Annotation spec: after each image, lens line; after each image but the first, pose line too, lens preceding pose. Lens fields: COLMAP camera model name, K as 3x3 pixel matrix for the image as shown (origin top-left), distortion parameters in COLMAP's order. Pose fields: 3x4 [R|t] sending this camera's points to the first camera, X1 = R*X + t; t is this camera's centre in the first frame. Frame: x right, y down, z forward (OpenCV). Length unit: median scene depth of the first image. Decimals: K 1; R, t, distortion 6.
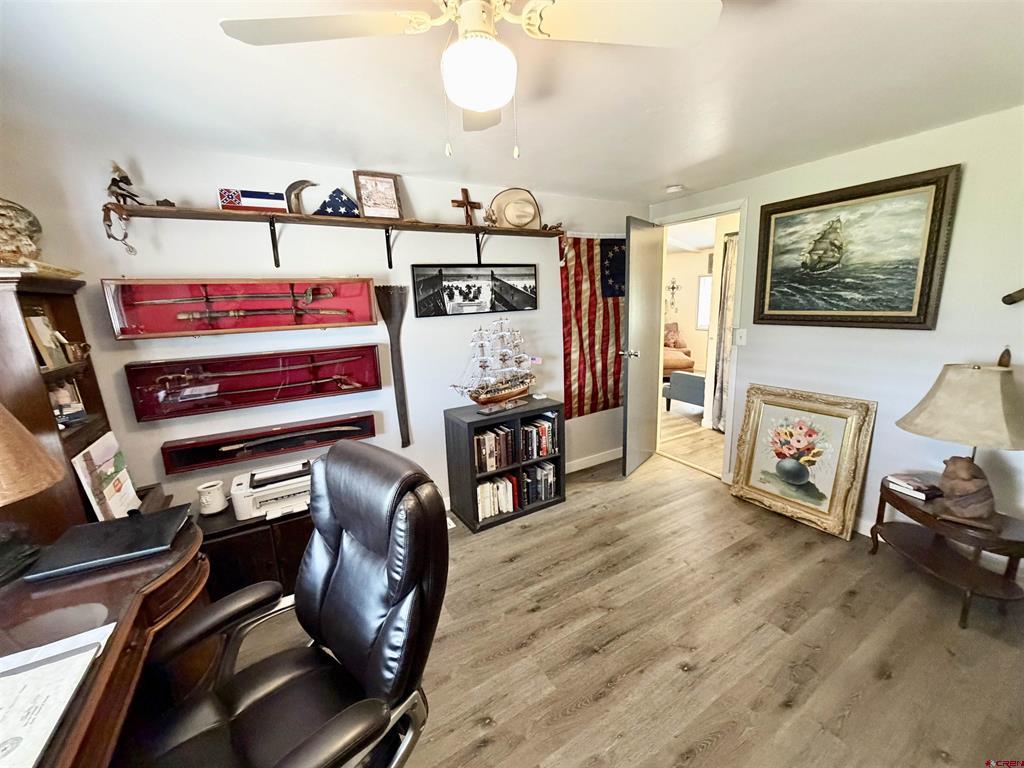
lens RADIAL K [[409.0, 0, 515.1], [0, 409.0, 385.2], [0, 0, 1]] dist [-0.000040, 0.000112]
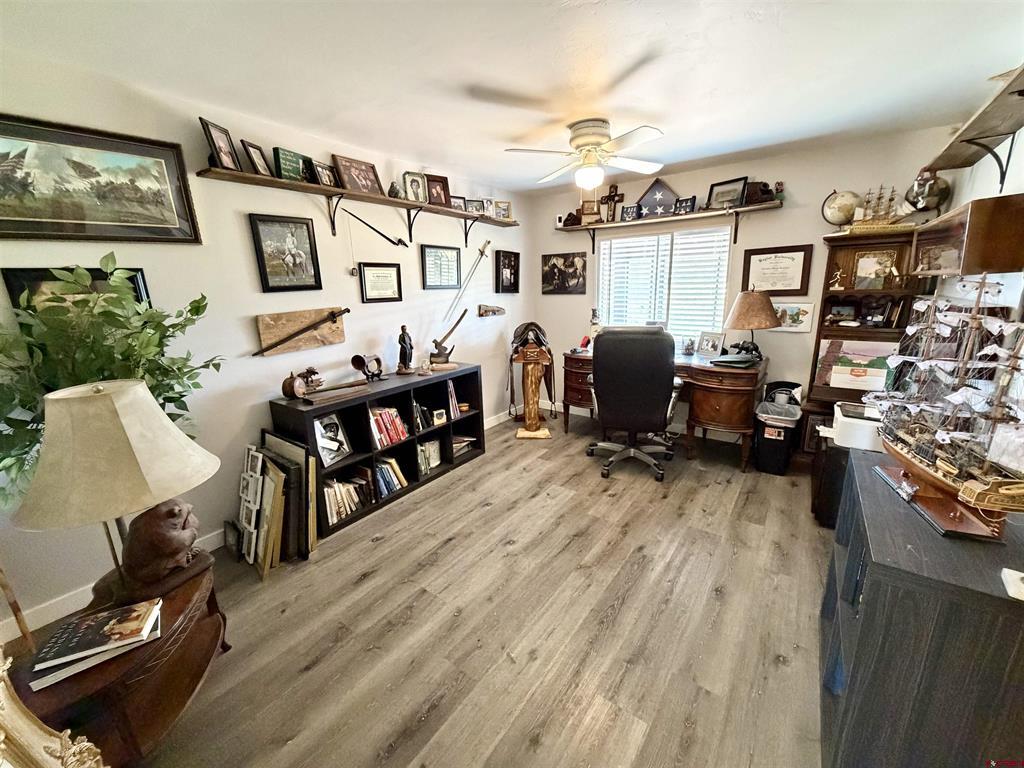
lens RADIAL K [[409.0, 0, 514.4], [0, 409.0, 384.5], [0, 0, 1]] dist [-0.000040, 0.000112]
pose [[-0.919557, 0.148052, -0.363999, 0.770552], [-0.026600, 0.900733, 0.433559, -0.341182], [0.392055, 0.408364, -0.824337, 1.784739]]
